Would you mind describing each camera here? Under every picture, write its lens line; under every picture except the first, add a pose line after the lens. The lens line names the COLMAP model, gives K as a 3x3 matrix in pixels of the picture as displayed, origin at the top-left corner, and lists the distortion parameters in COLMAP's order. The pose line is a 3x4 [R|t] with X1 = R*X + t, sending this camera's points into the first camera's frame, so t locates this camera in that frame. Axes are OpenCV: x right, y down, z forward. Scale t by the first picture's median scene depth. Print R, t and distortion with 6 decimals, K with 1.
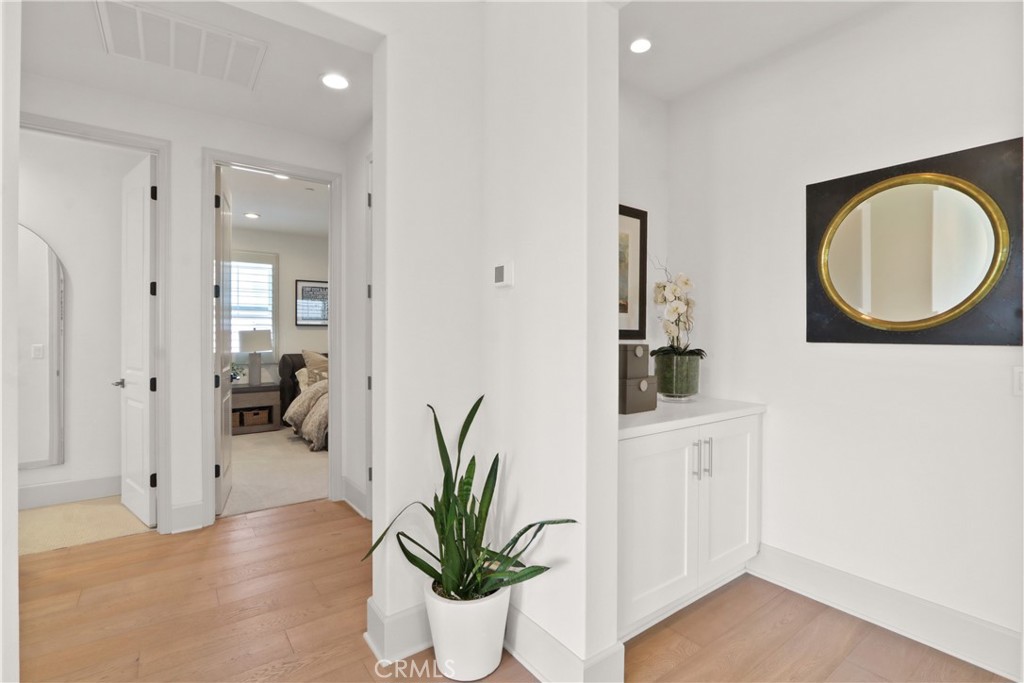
lens RADIAL K [[472.6, 0, 516.3], [0, 472.6, 342.4], [0, 0, 1]] dist [-0.018975, 0.003225]
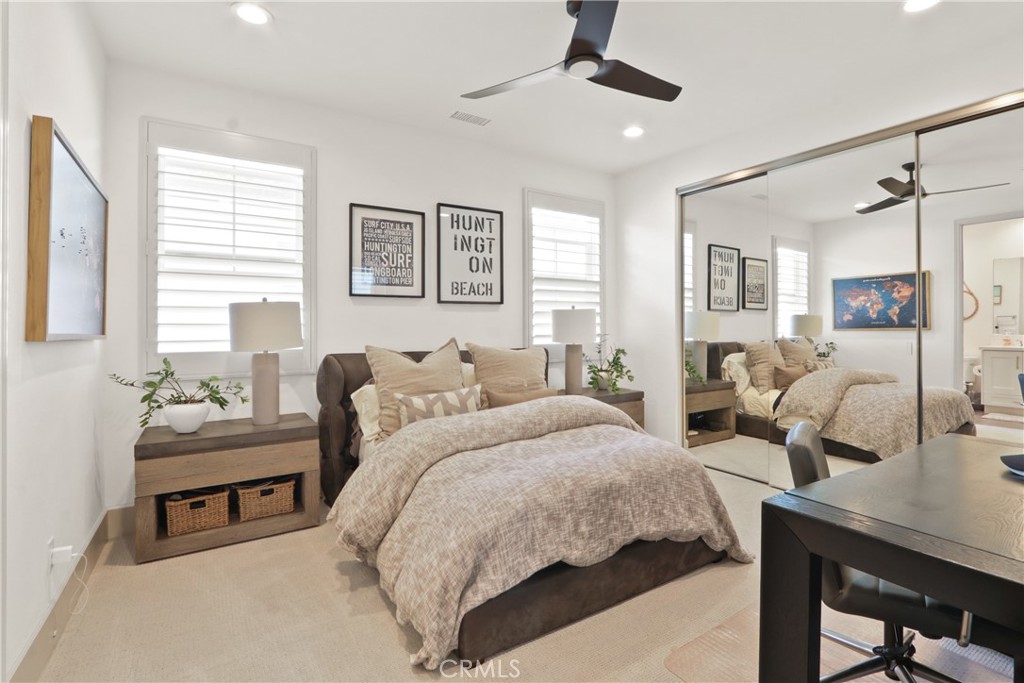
lens RADIAL K [[472.6, 0, 508.6], [0, 472.6, 333.9], [0, 0, 1]] dist [-0.018975, 0.003225]
pose [[0.996589, -0.002608, -0.082480, -0.280969], [0.002511, 0.999996, -0.001272, 0.005559], [0.082483, 0.001061, 0.996592, 0.558432]]
